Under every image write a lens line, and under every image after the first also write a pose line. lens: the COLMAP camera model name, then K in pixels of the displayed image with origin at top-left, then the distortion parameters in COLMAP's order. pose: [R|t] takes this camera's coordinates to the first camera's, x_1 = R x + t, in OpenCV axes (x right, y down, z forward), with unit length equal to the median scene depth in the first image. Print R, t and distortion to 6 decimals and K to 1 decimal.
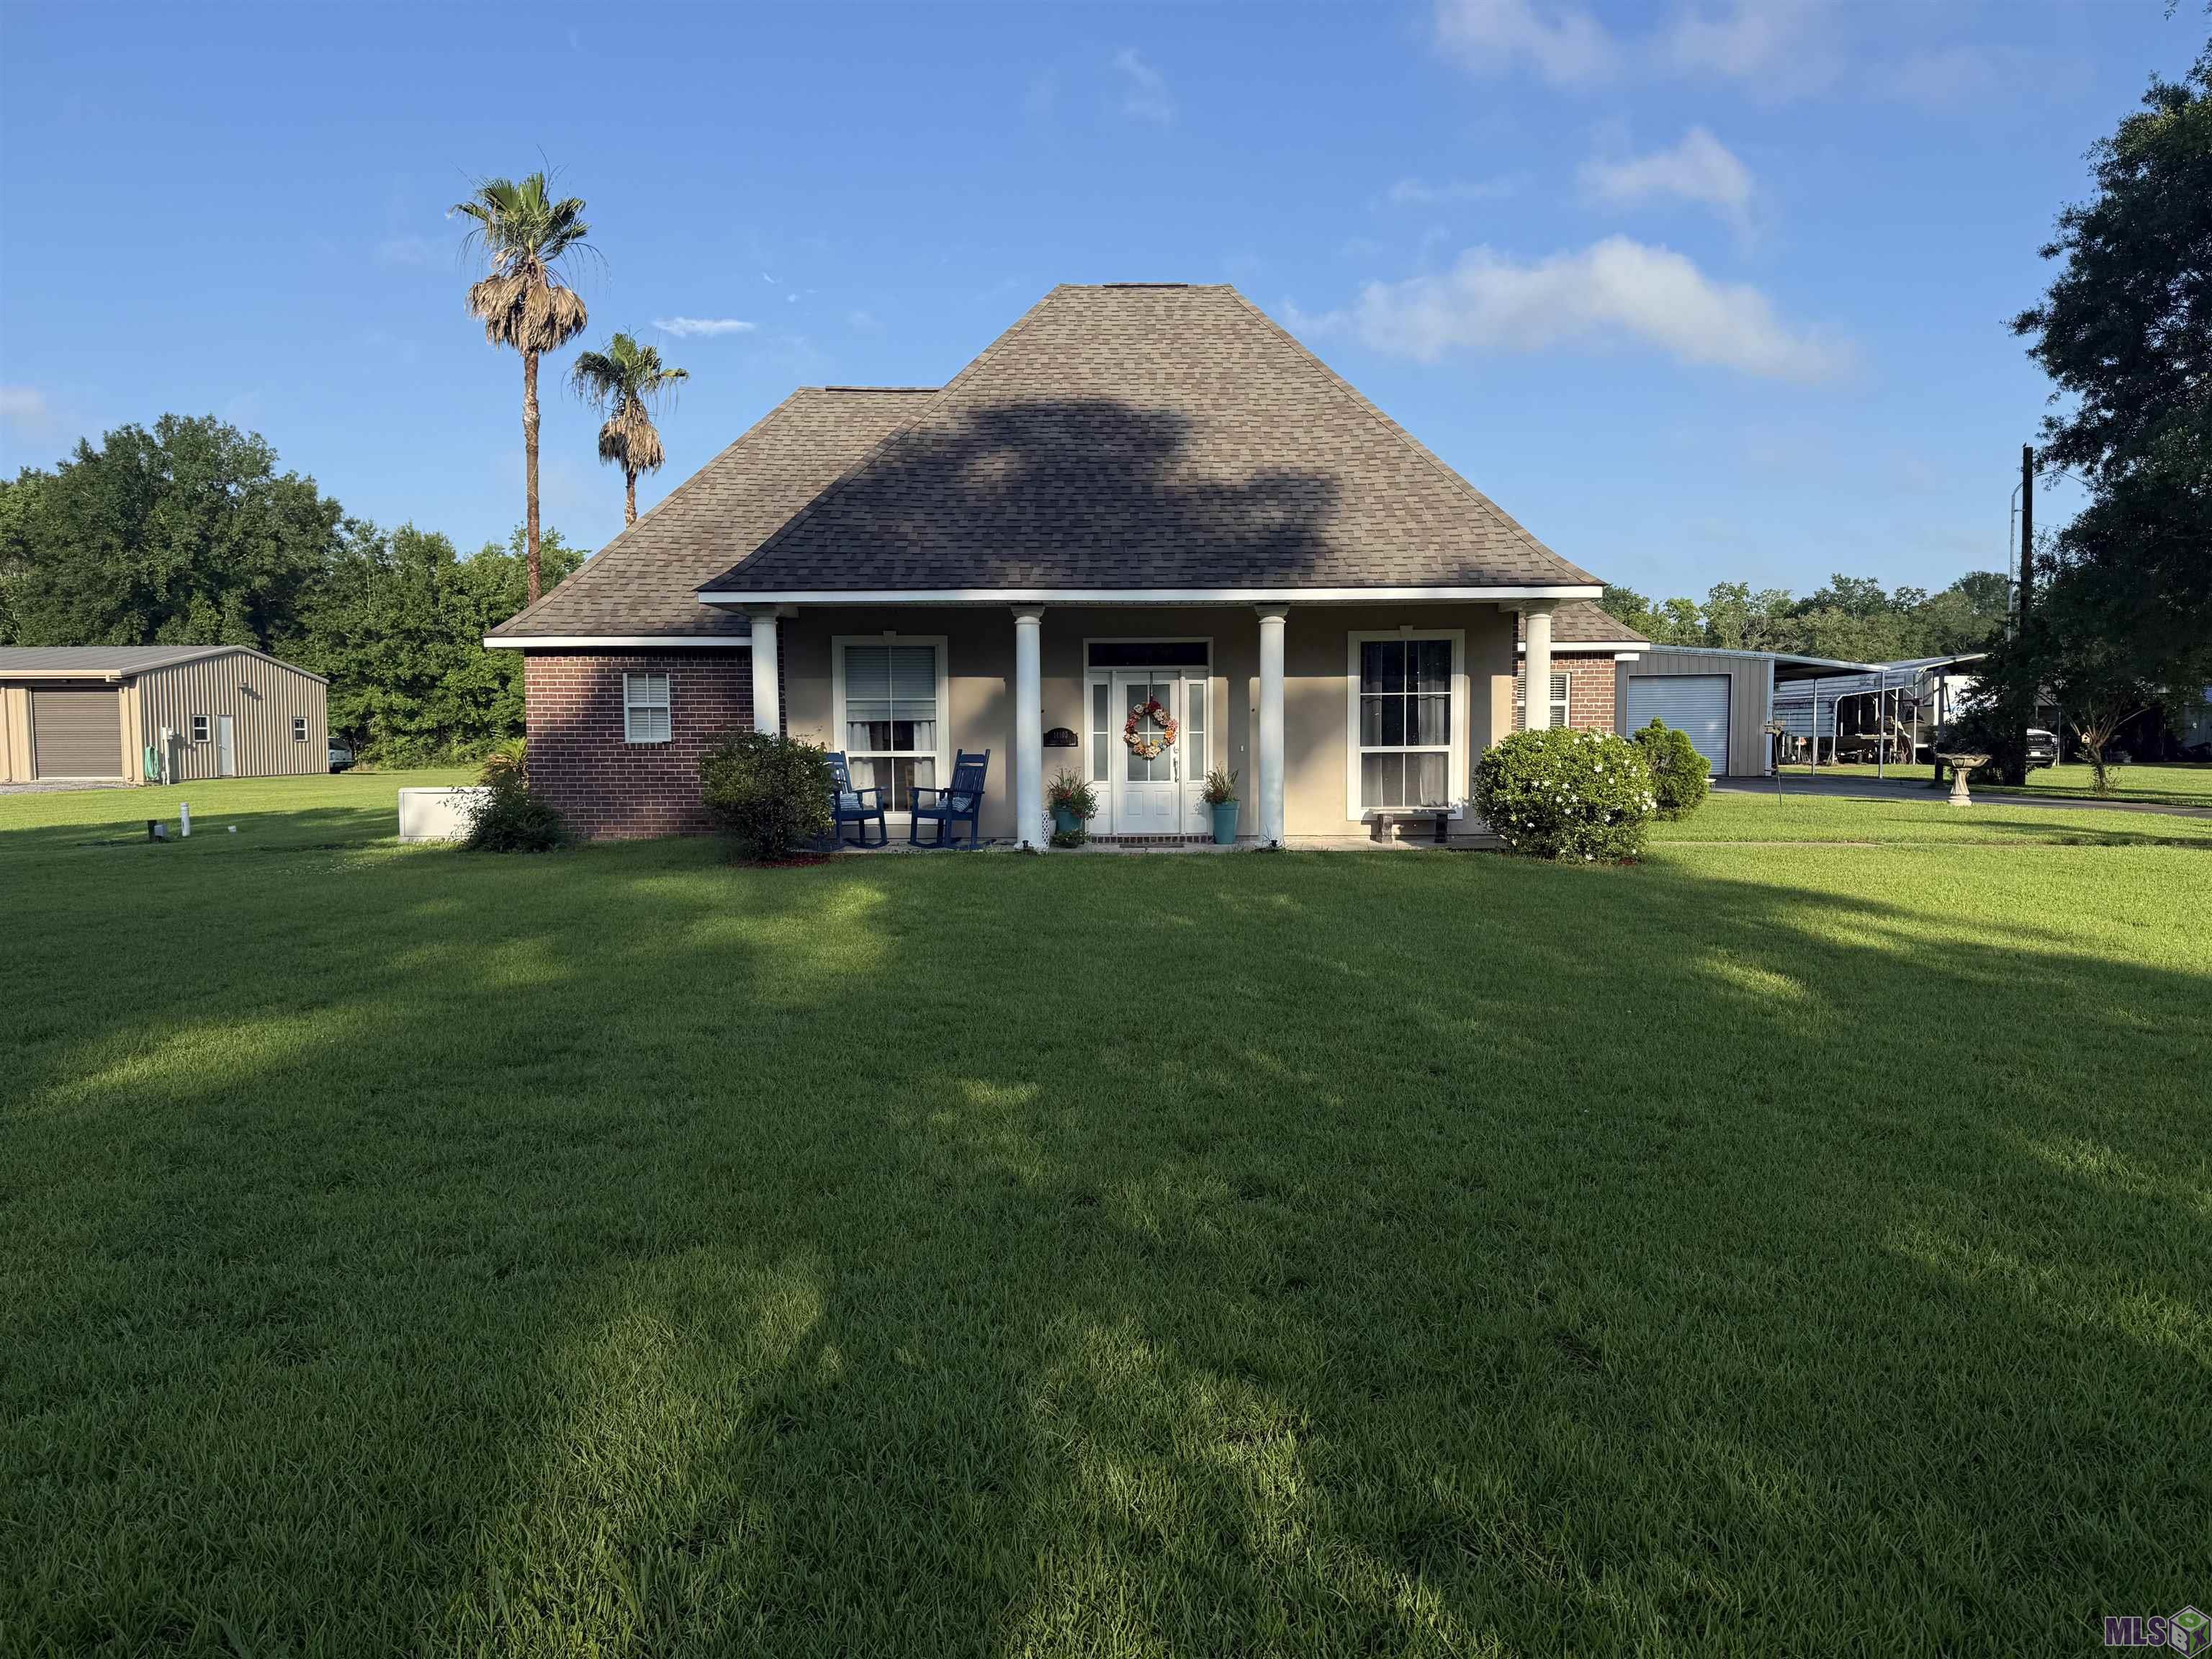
lens RADIAL K [[1530.8, 0, 1106.0], [0, 1530.8, 829.5], [0, 0, 1]] dist [0.132902, -0.165827]
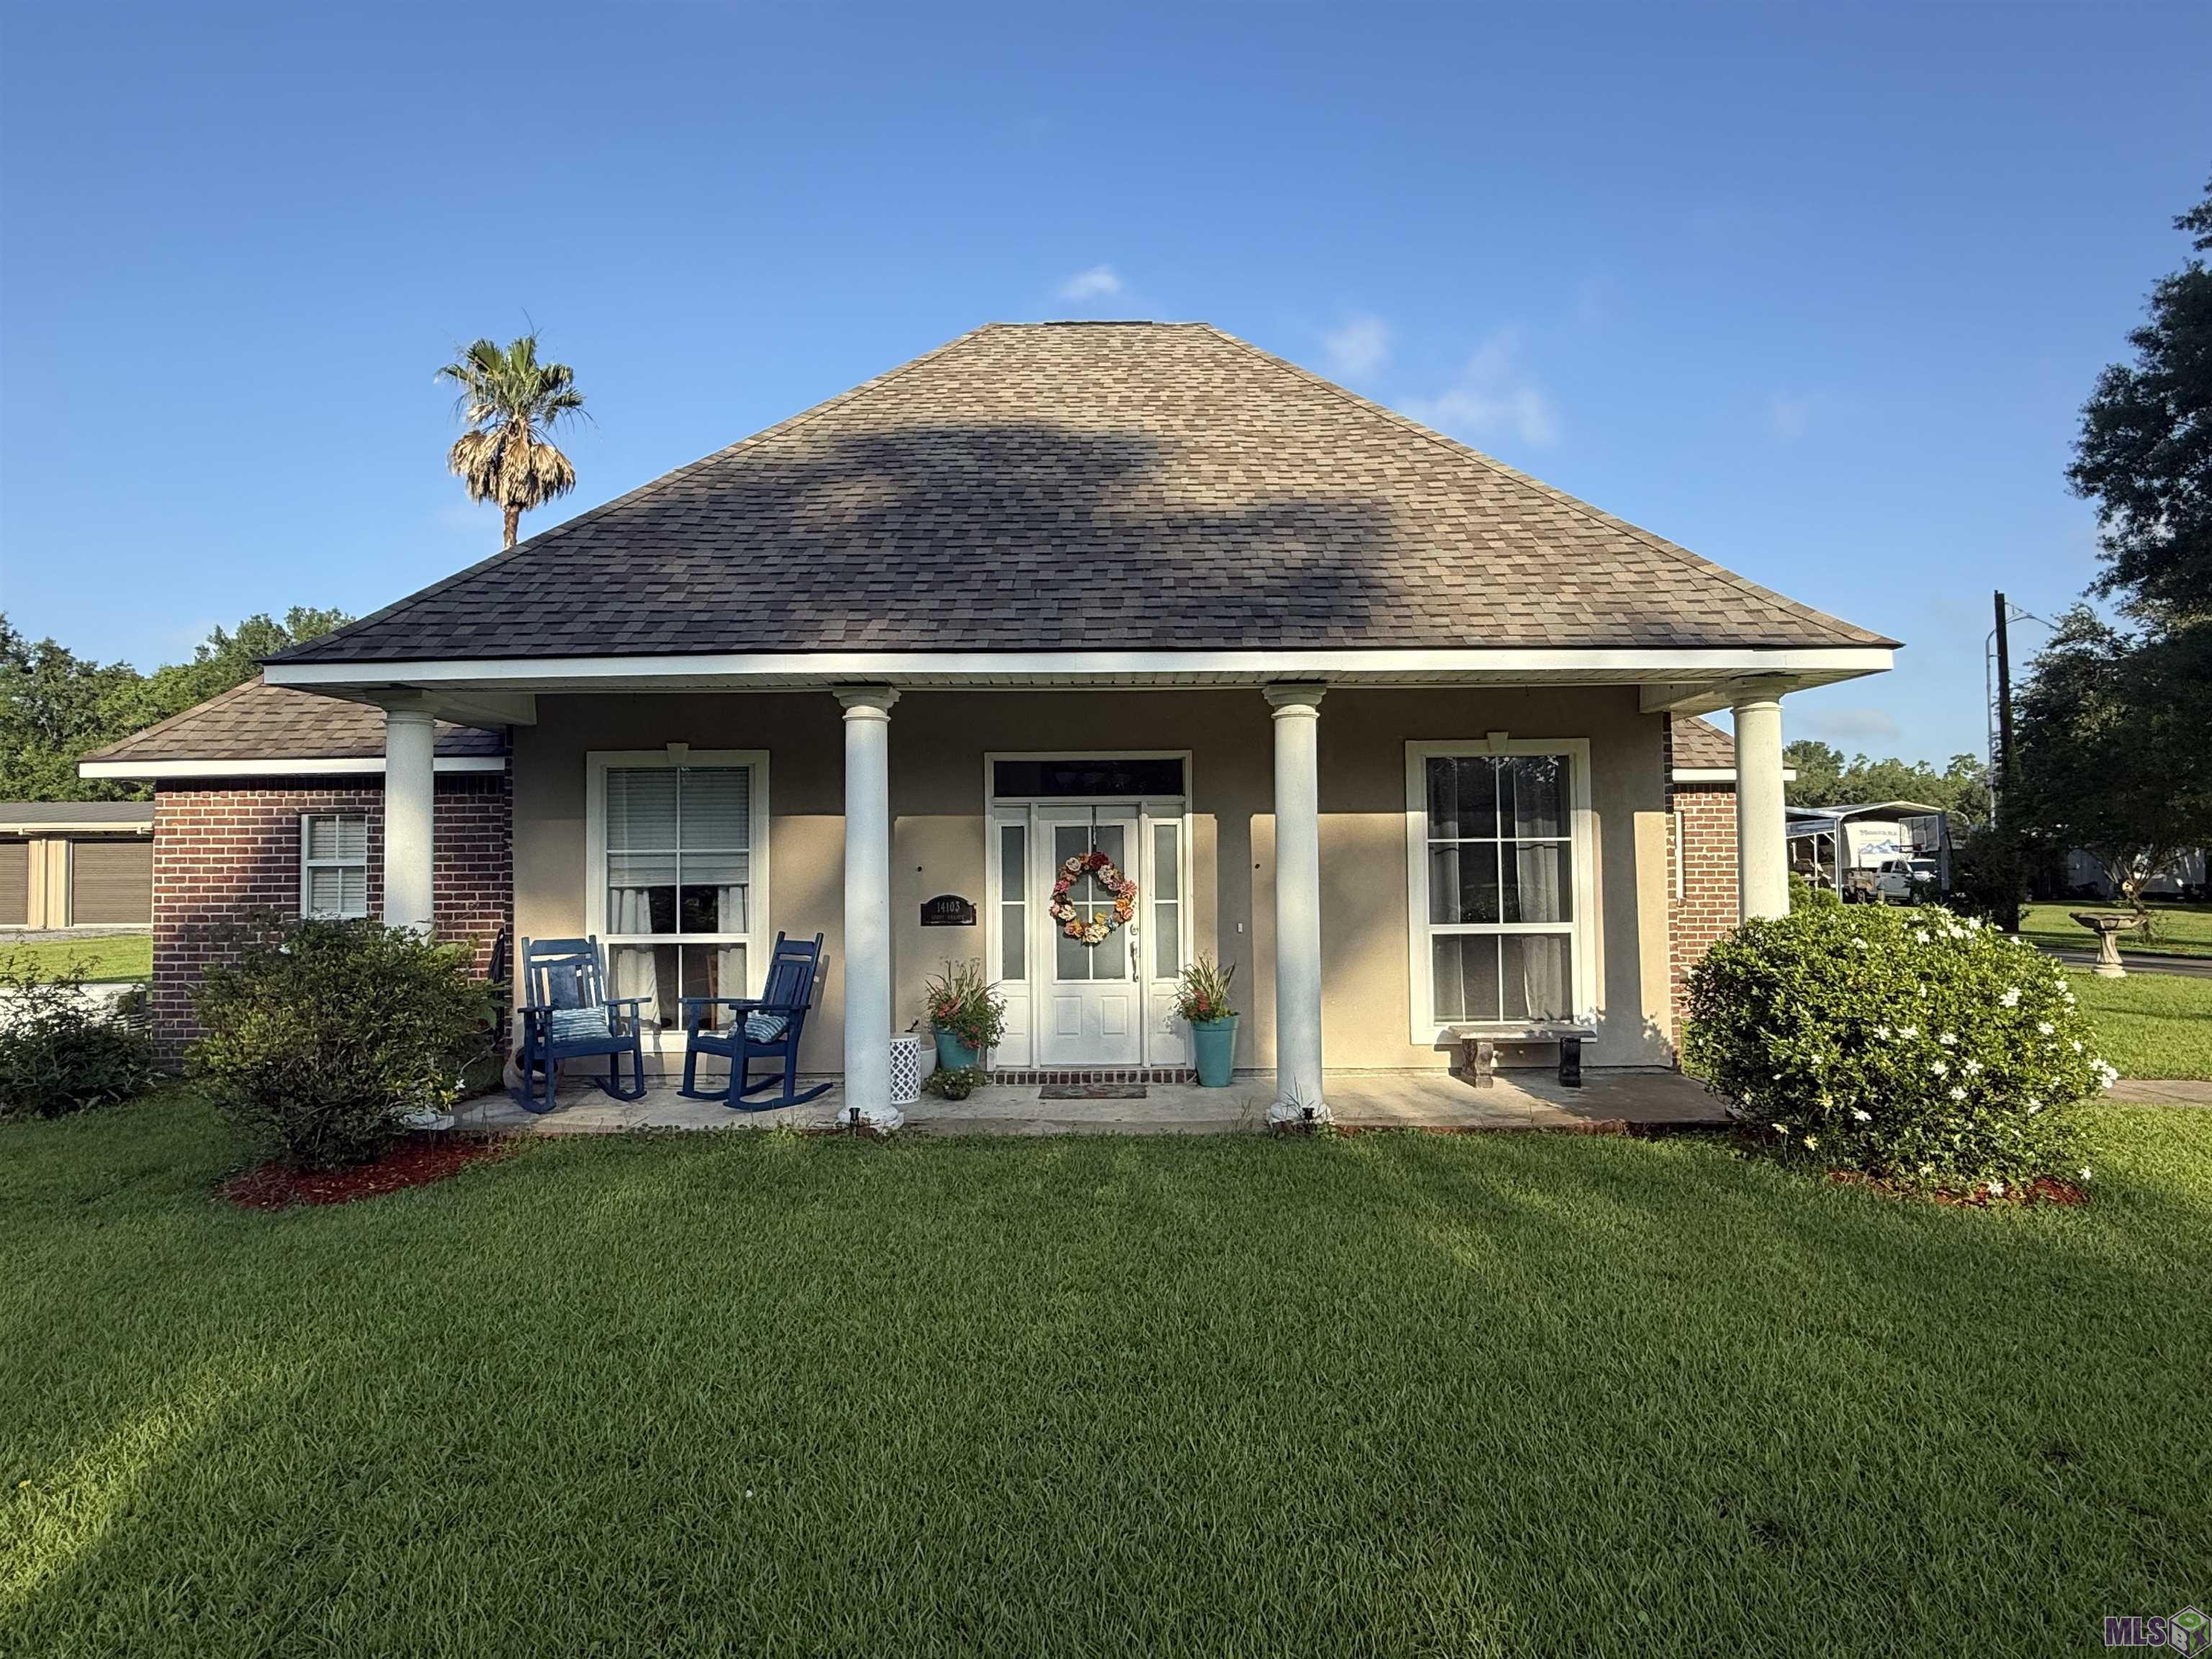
lens RADIAL K [[1224.7, 0, 1106.0], [0, 1224.7, 829.5], [0, 0, 1]] dist [0.014818, 0.000045]
pose [[0.999991, -0.003809, 0.001692, 0.033650], [0.003952, 0.995486, -0.094827, -0.045838], [-0.001323, 0.094833, 0.995492, 0.502324]]
